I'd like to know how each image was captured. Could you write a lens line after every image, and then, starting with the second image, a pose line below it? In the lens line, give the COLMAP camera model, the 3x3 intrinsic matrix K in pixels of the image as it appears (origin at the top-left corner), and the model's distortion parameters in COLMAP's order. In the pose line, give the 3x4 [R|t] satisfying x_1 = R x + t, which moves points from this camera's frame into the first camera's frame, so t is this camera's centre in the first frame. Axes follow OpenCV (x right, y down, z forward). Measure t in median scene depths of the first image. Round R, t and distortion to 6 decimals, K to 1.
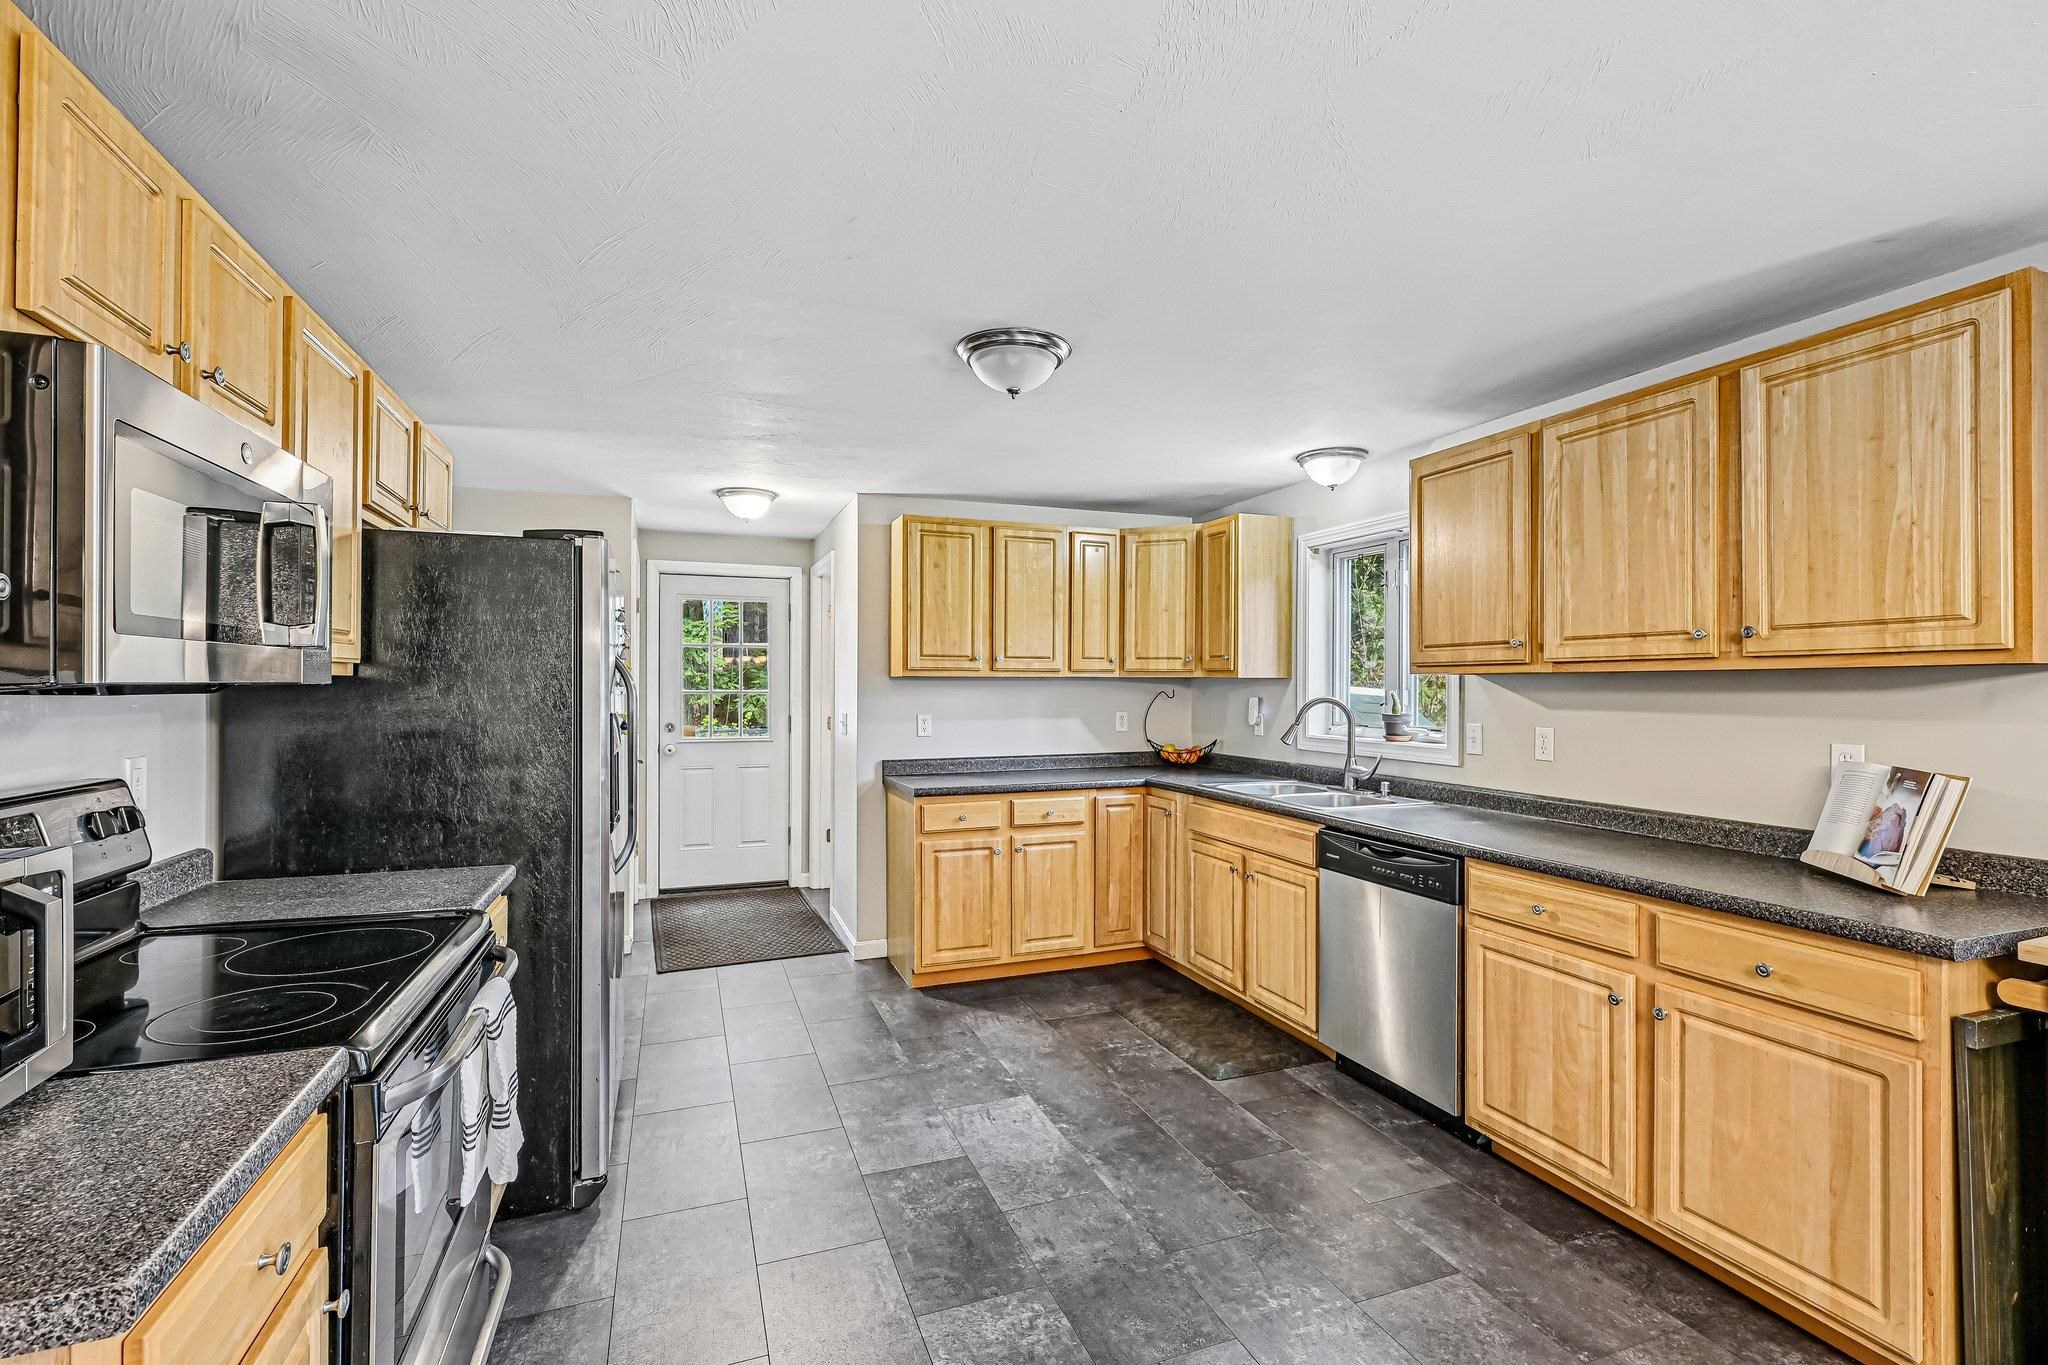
lens RADIAL K [[912.5, 0, 1016.4], [0, 912.5, 683.1], [0, 0, 1]] dist [-0.002200, 0.000303]
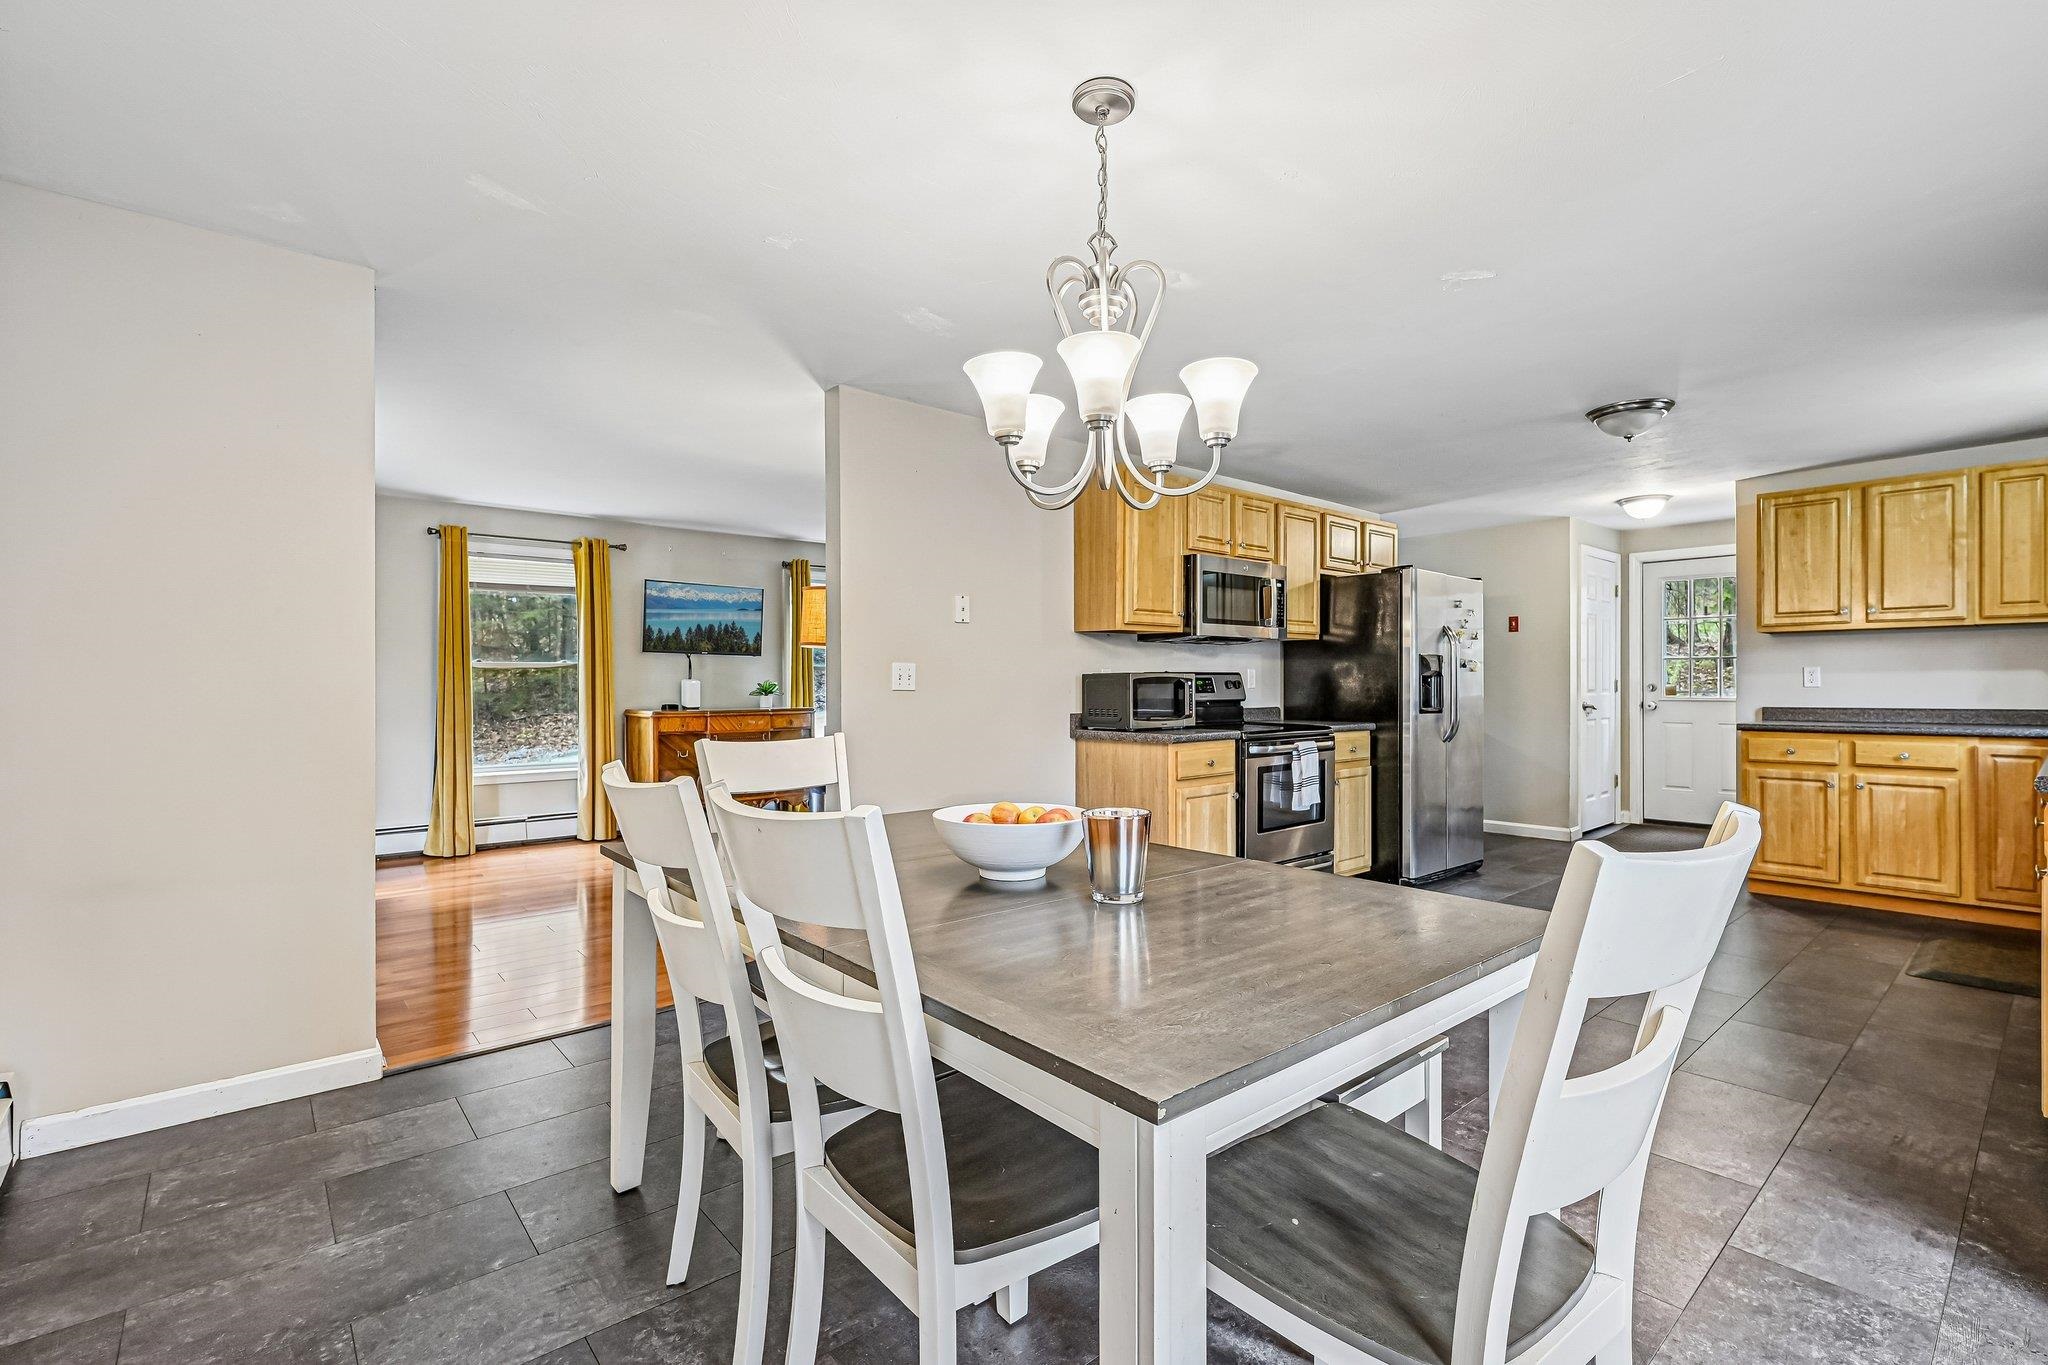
lens RADIAL K [[915.8, 0, 1034.6], [0, 915.8, 683.1], [0, 0, 1]] dist [0.000288, 0.000502]
pose [[0.357035, -0.004416, -0.934081, 0.681259], [0.006403, 0.999977, -0.002280, 0.057346], [0.934069, -0.005167, 0.357055, -0.307482]]
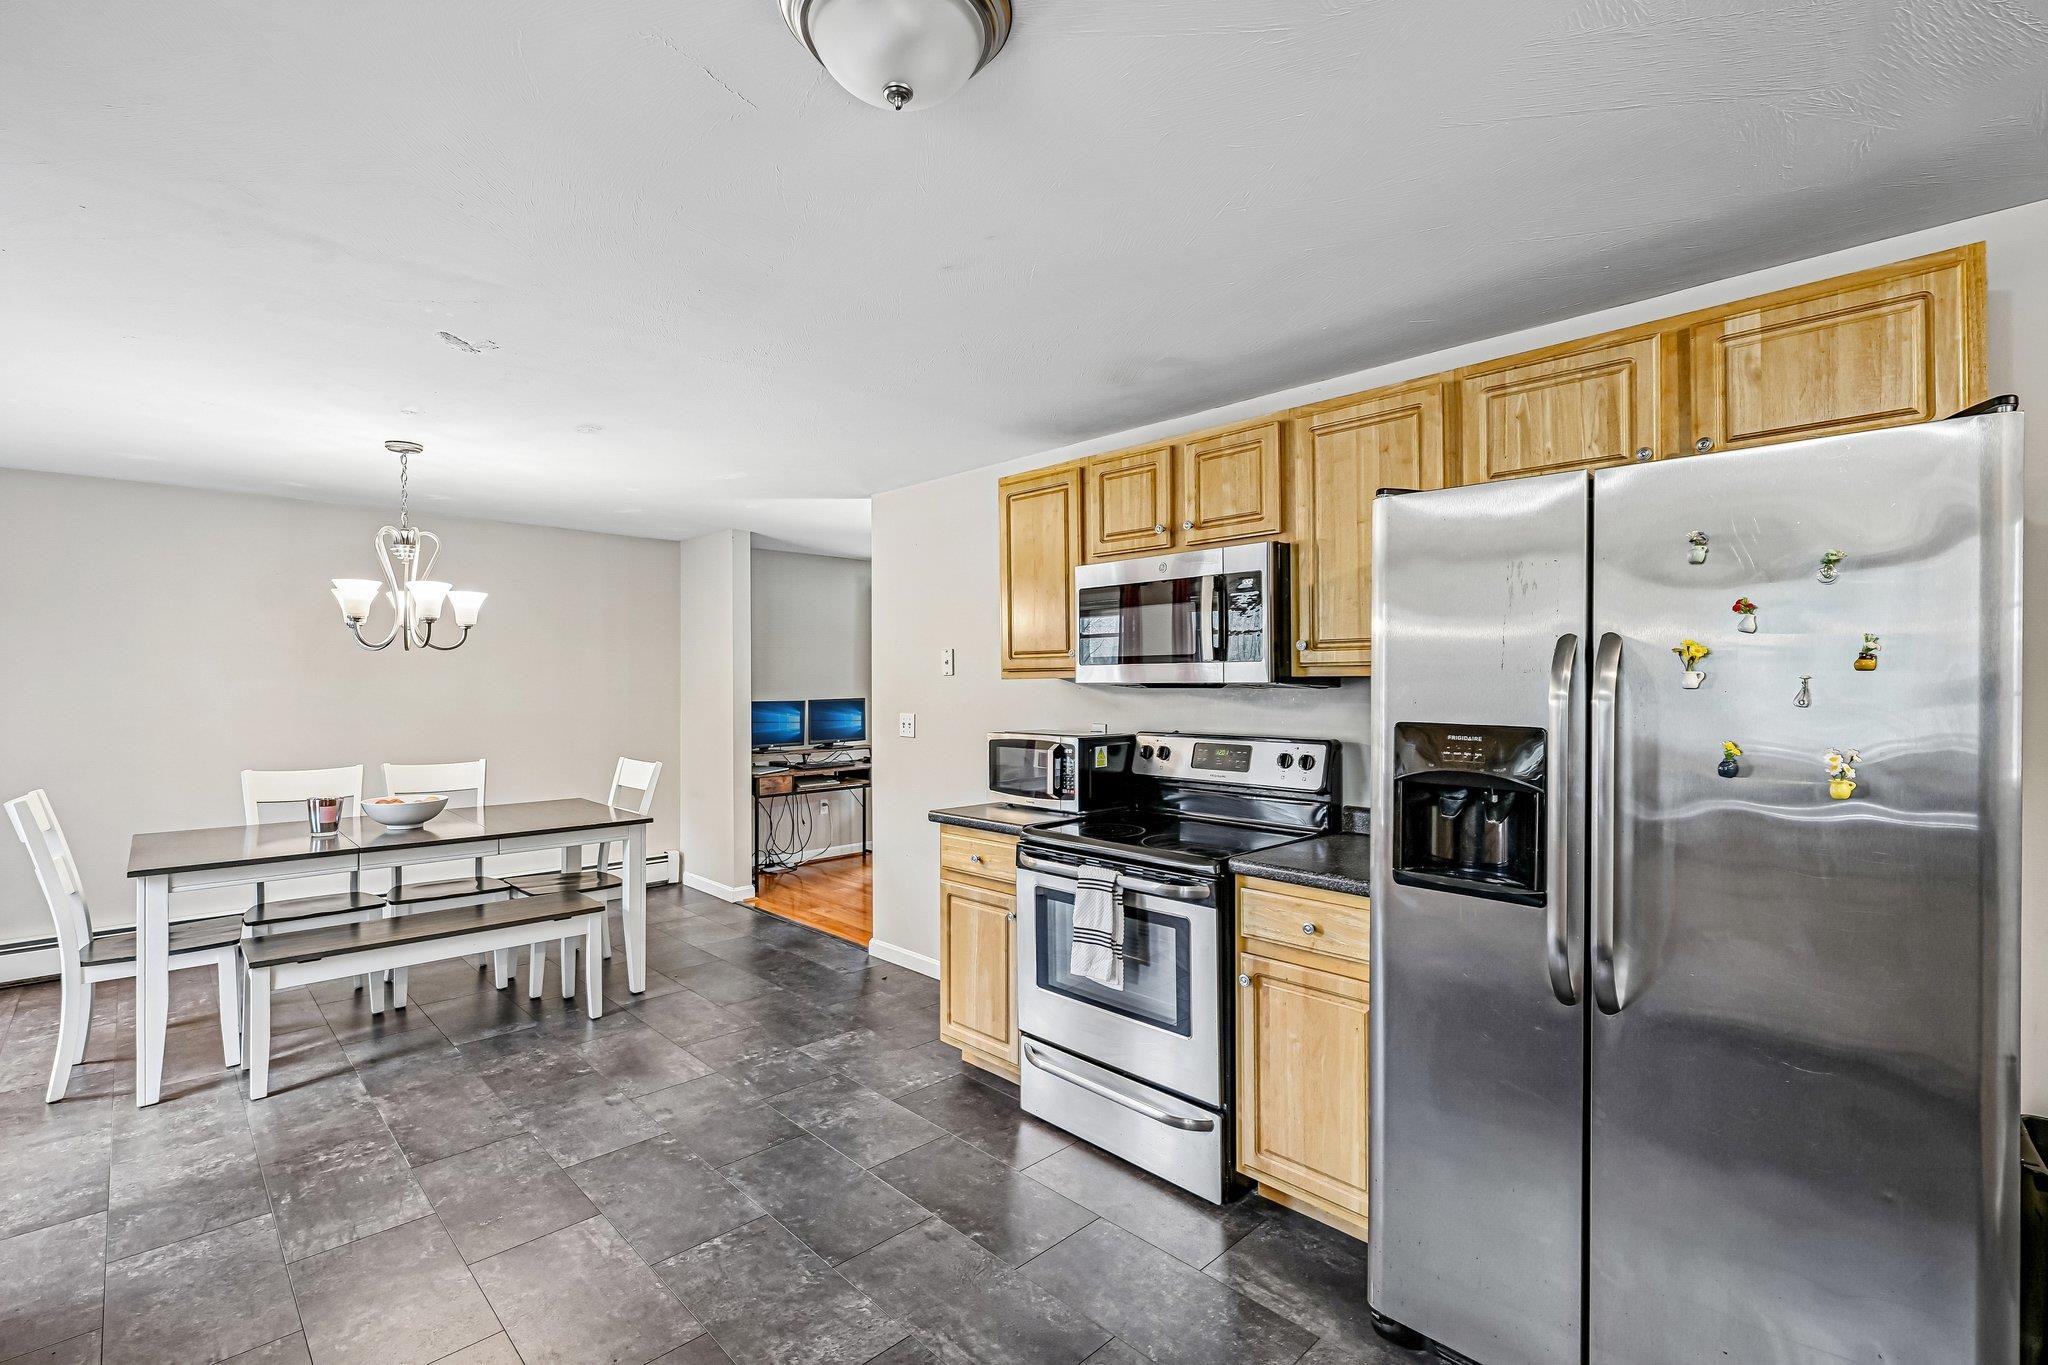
lens RADIAL K [[922.5, 0, 1027.0], [0, 922.5, 679.6], [0, 0, 1]] dist [0.000941, 0.000302]
pose [[-0.917080, -0.001850, -0.398699, 0.080132], [0.000478, 0.999983, -0.005737, 0.001371], [0.398703, -0.005452, -0.917064, 0.942222]]
